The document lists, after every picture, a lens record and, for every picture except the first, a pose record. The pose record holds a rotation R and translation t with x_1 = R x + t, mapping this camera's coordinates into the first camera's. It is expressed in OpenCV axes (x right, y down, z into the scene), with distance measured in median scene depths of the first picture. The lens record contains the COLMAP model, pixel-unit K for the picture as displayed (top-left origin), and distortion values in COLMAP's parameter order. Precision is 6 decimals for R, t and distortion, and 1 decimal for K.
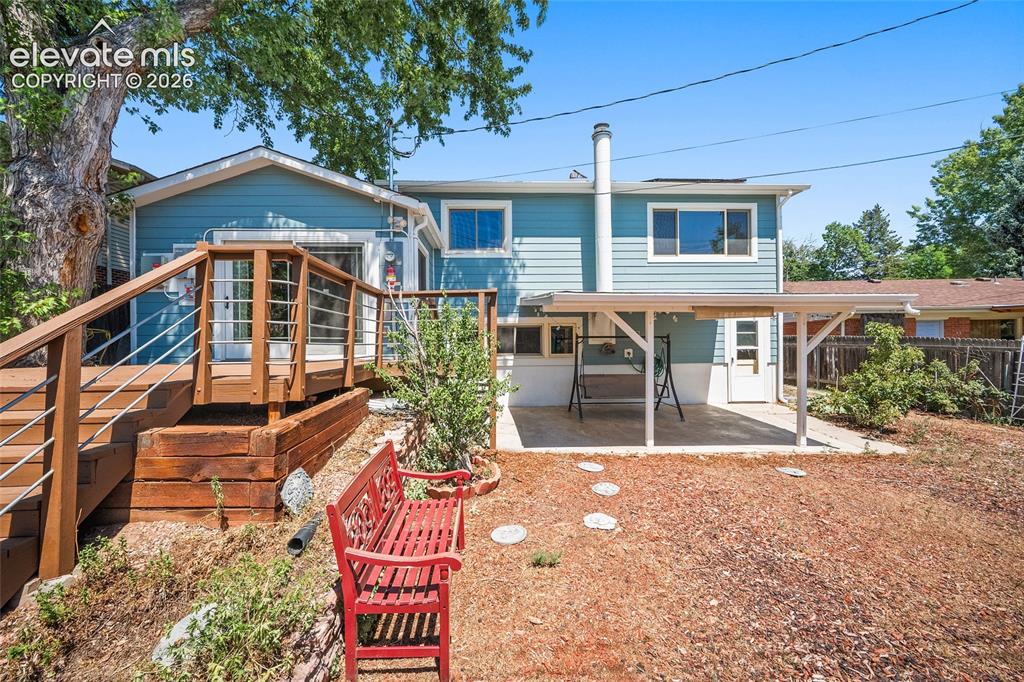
lens RADIAL K [[405.9, 0, 505.4], [0, 405.9, 337.3], [0, 0, 1]] dist [-0.001593, -0.000084]
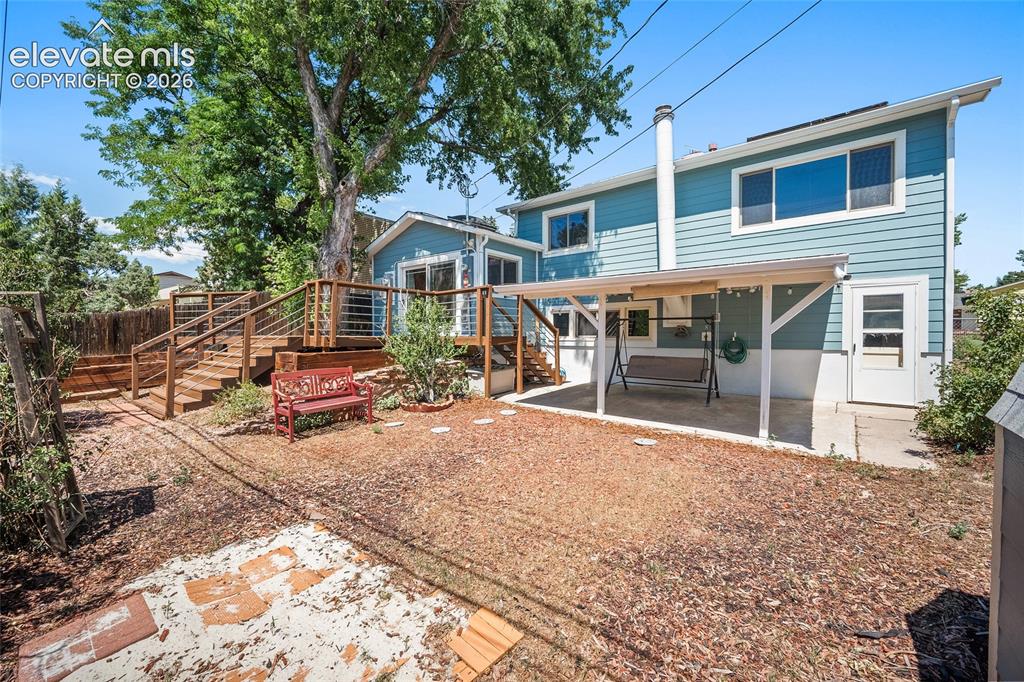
lens RADIAL K [[405.9, 0, 505.4], [0, 405.9, 337.3], [0, 0, 1]] dist [-0.001593, -0.000084]
pose [[0.747392, 0.011767, -0.664279, 0.577358], [0.004001, 0.999745, 0.022211, 0.018147], [0.664372, -0.019258, 0.747154, -0.013232]]
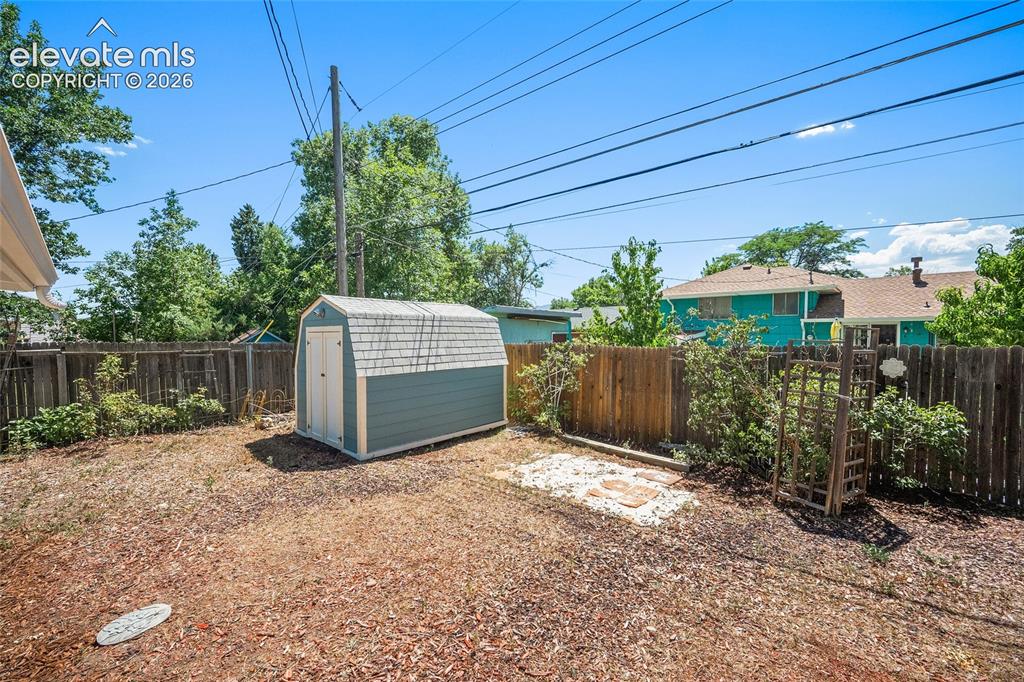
lens RADIAL K [[405.9, 0, 505.4], [0, 405.9, 337.3], [0, 0, 1]] dist [-0.001593, -0.000084]
pose [[-0.697870, -0.003902, 0.716214, 0.021539], [0.004572, 0.999941, 0.009903, -0.007927], [-0.716210, 0.010185, -0.697811, 0.521464]]
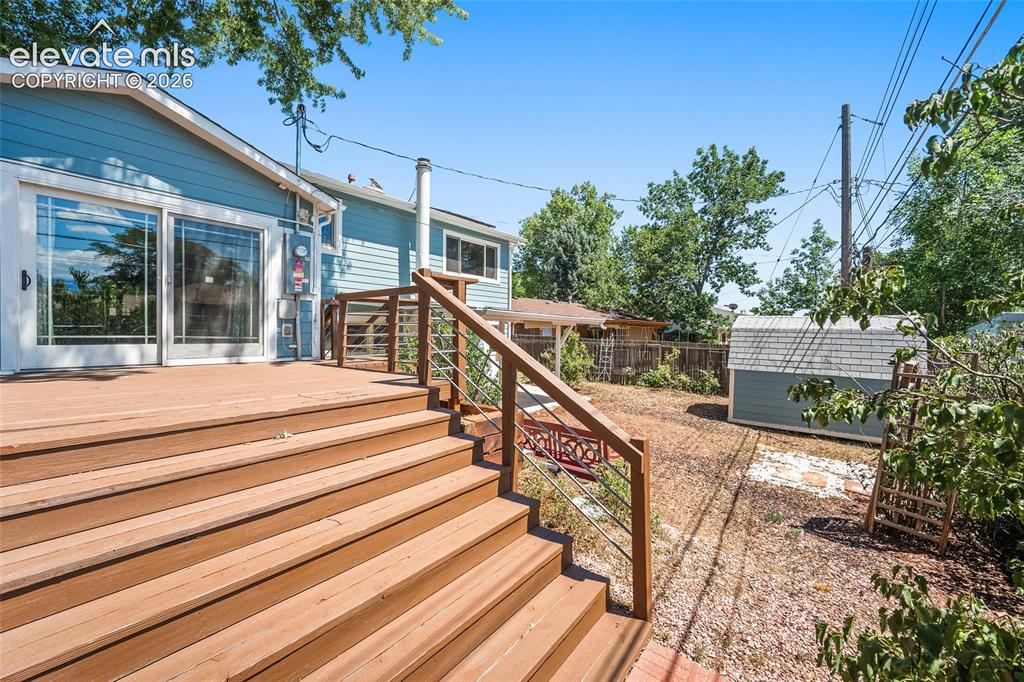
lens RADIAL K [[405.9, 0, 505.4], [0, 405.9, 337.3], [0, 0, 1]] dist [-0.001593, -0.000084]
pose [[0.656993, 0.005244, 0.753879, -0.475786], [-0.026088, 0.999535, 0.015783, -0.019322], [-0.753445, -0.030037, 0.656824, 0.013615]]
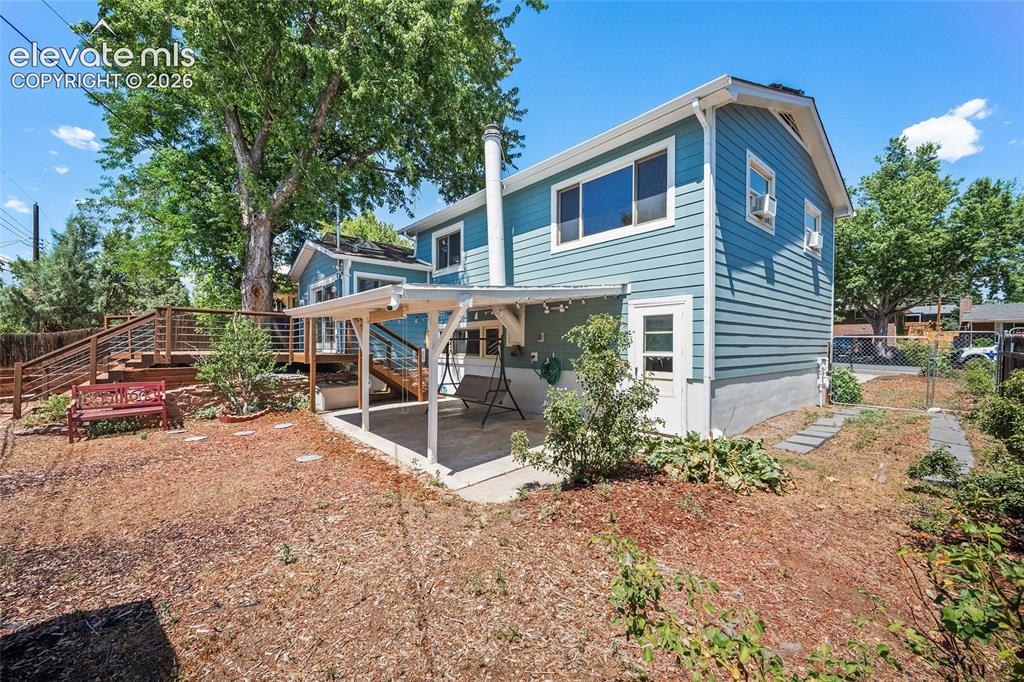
lens RADIAL K [[403.5, 0, 509.1], [0, 403.5, 348.4], [0, 0, 1]] dist [-0.001641, -0.000169]
pose [[0.620172, 0.016638, -0.784290, 0.985356], [0.000854, 0.999760, 0.021884, 0.000188], [0.784466, -0.014241, 0.620009, 0.382771]]
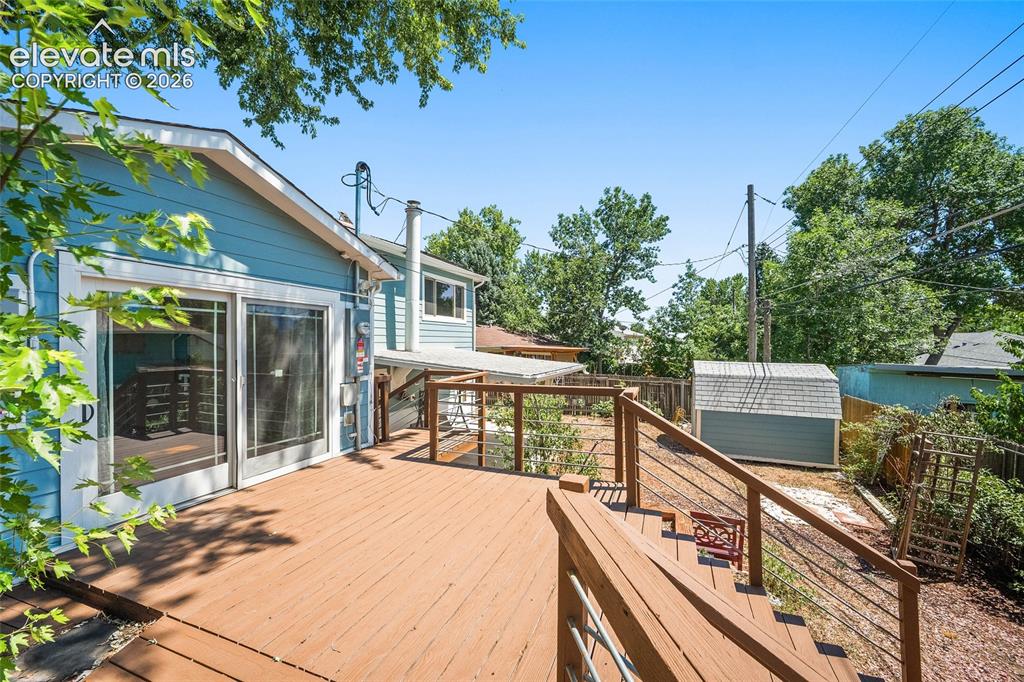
lens RADIAL K [[403.5, 0, 509.1], [0, 403.5, 348.4], [0, 0, 1]] dist [-0.001641, -0.000169]
pose [[0.405856, -0.005355, 0.913922, -0.643285], [-0.016656, 0.999773, 0.013254, -0.121933], [-0.913785, -0.020602, 0.405674, 0.274489]]
